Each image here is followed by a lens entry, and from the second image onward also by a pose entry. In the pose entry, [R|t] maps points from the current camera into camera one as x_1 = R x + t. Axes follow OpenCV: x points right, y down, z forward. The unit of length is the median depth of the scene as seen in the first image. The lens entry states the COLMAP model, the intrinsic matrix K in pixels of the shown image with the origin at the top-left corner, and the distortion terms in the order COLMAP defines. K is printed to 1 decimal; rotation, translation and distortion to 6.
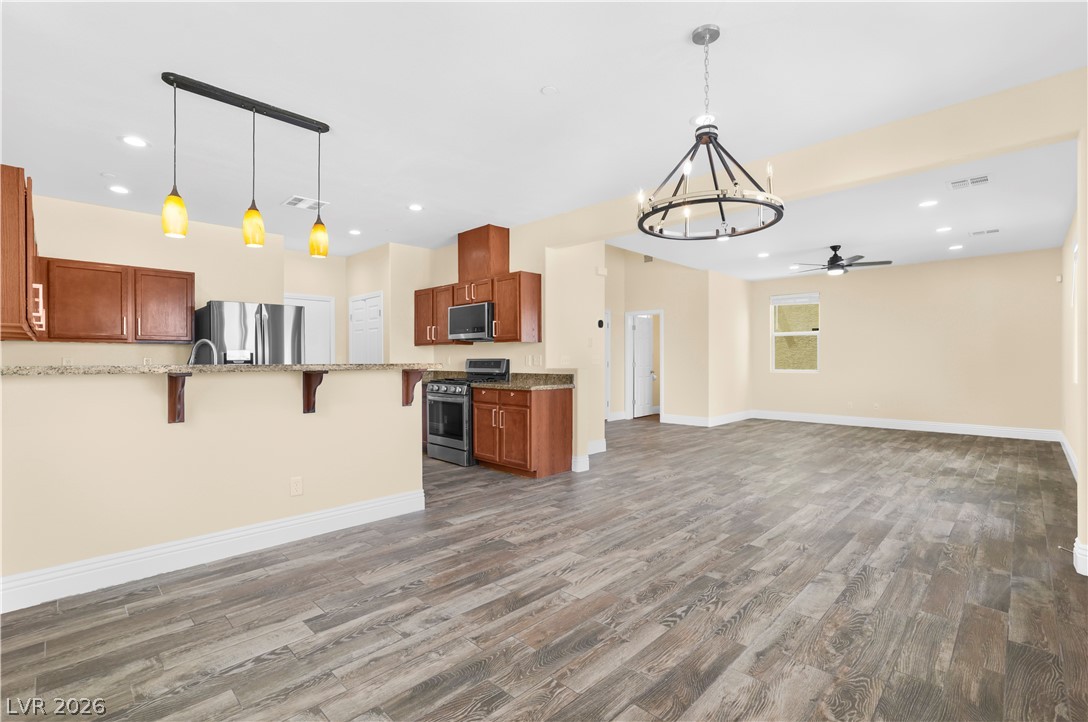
lens RADIAL K [[499.3, 0, 539.4], [0, 499.3, 360.2], [0, 0, 1]] dist [-0.049906, 0.023994]
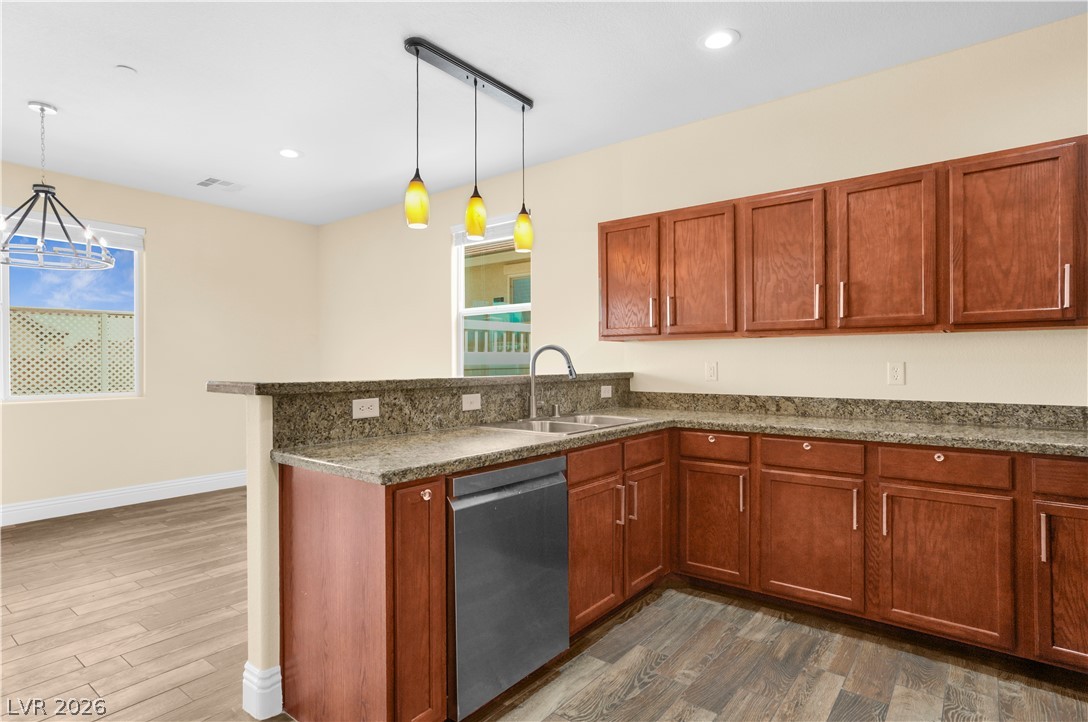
lens RADIAL K [[559.7, 0, 544.0], [0, 559.7, 361.0], [0, 0, 1]] dist [-0.004360, -0.000222]
pose [[-0.992123, 0.002894, -0.125234, -0.553287], [0.003207, 0.999992, -0.002293, -0.011825], [0.125227, -0.002677, -0.992125, 1.947089]]
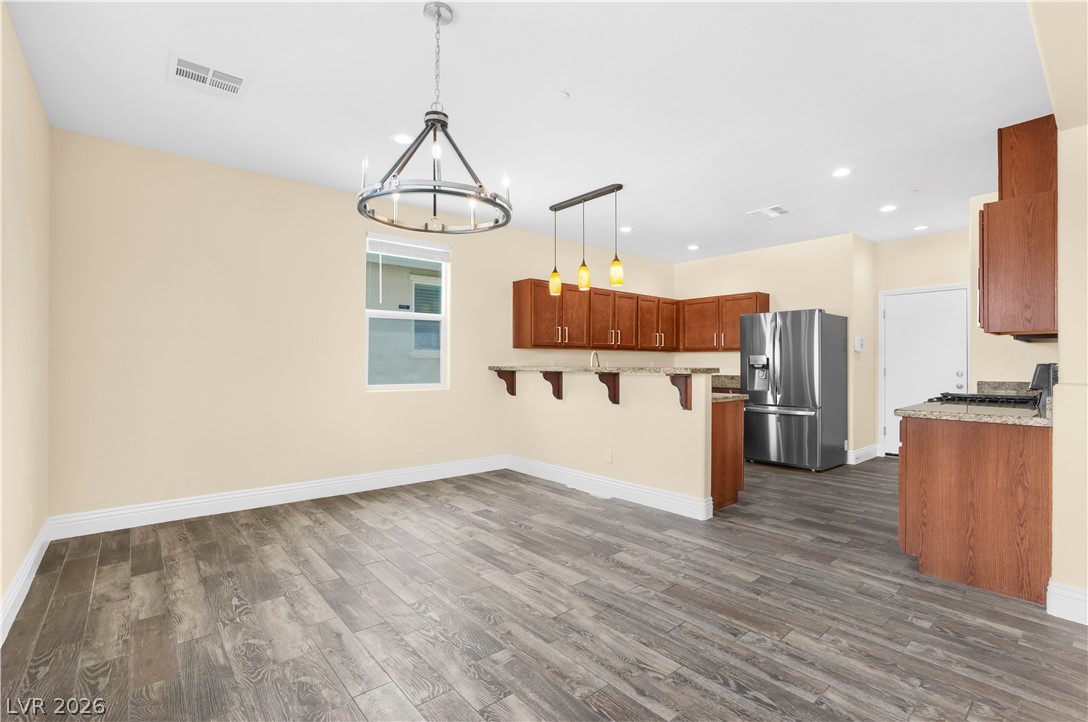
lens RADIAL K [[499.3, 0, 539.4], [0, 499.3, 360.2], [0, 0, 1]] dist [-0.049906, 0.023994]
pose [[-0.092323, -0.004706, -0.995718, 0.953439], [-0.001630, 0.999988, -0.004575, -0.005245], [0.995728, 0.001200, -0.092330, 0.982581]]
